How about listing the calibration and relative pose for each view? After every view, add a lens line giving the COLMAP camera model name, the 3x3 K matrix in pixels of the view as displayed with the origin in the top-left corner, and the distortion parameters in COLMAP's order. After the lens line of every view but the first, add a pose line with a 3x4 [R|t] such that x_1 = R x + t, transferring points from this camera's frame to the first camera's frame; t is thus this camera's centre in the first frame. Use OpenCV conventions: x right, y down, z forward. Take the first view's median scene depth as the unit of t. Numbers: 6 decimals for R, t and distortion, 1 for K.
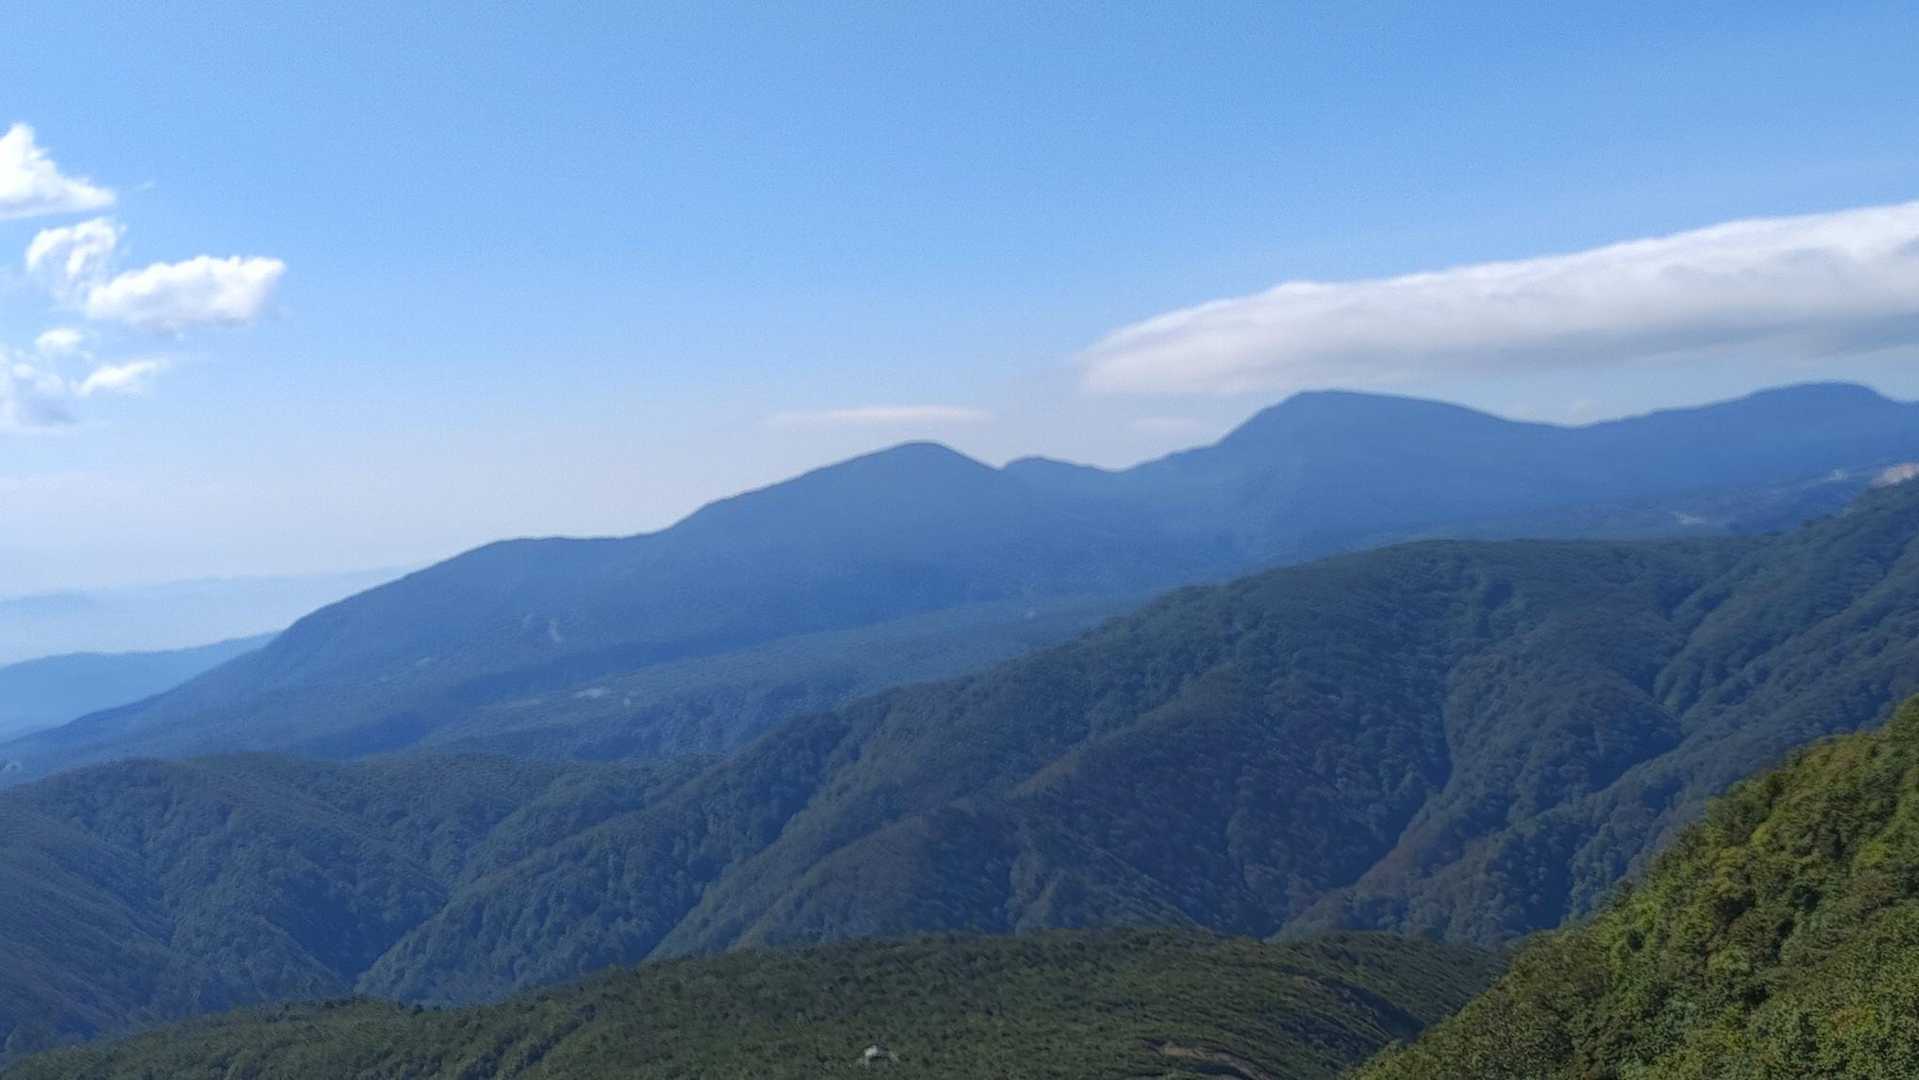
lens RADIAL K [[3180.0, 0, 958.4], [0, 3180.0, 530.4], [0, 0, 1]] dist [0.071383, 0.000000]
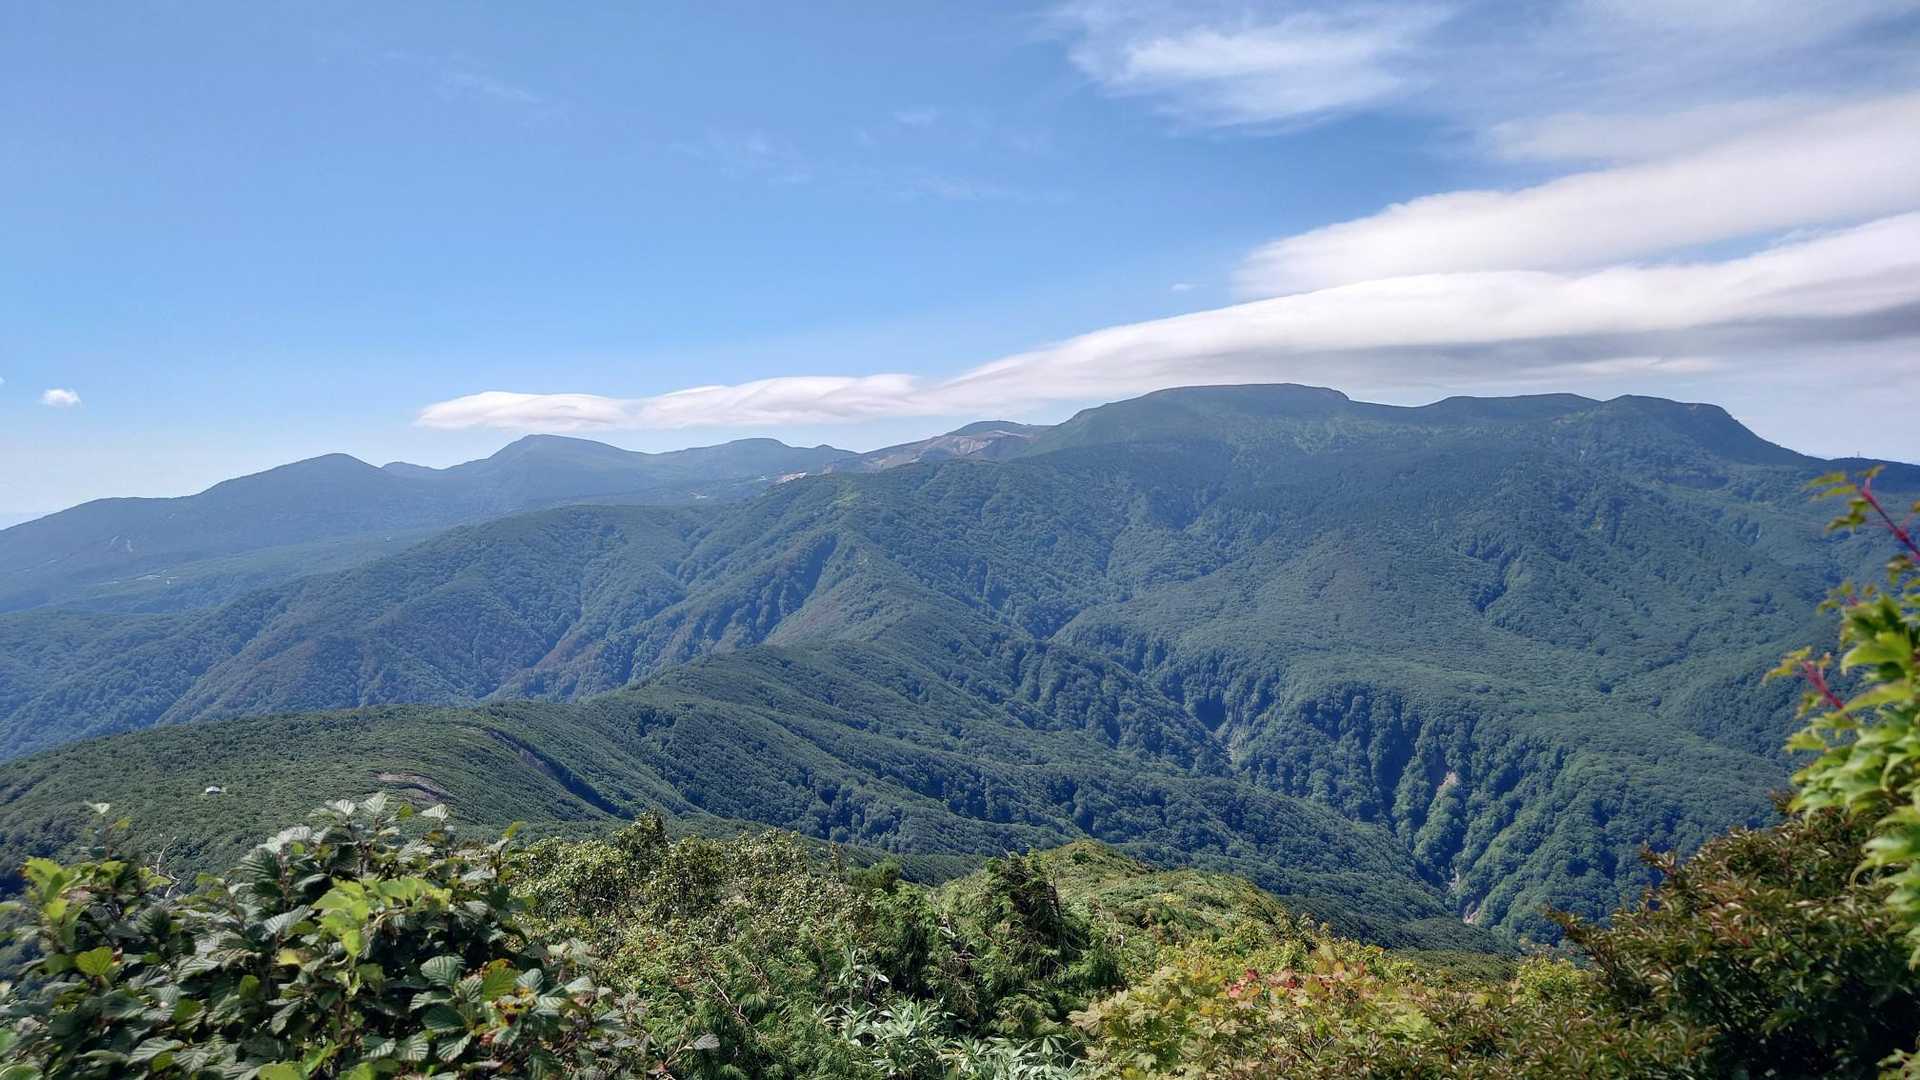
lens RADIAL K [[3181.7, 0, 960.3], [0, 3181.7, 540.7], [0, 0, 1]] dist [0.071383, 0.000000]
pose [[0.889143, 0.020567, 0.457167, -0.583727], [-0.008652, 0.999567, -0.028141, 0.081165], [-0.457548, 0.021066, 0.888936, -1.010340]]
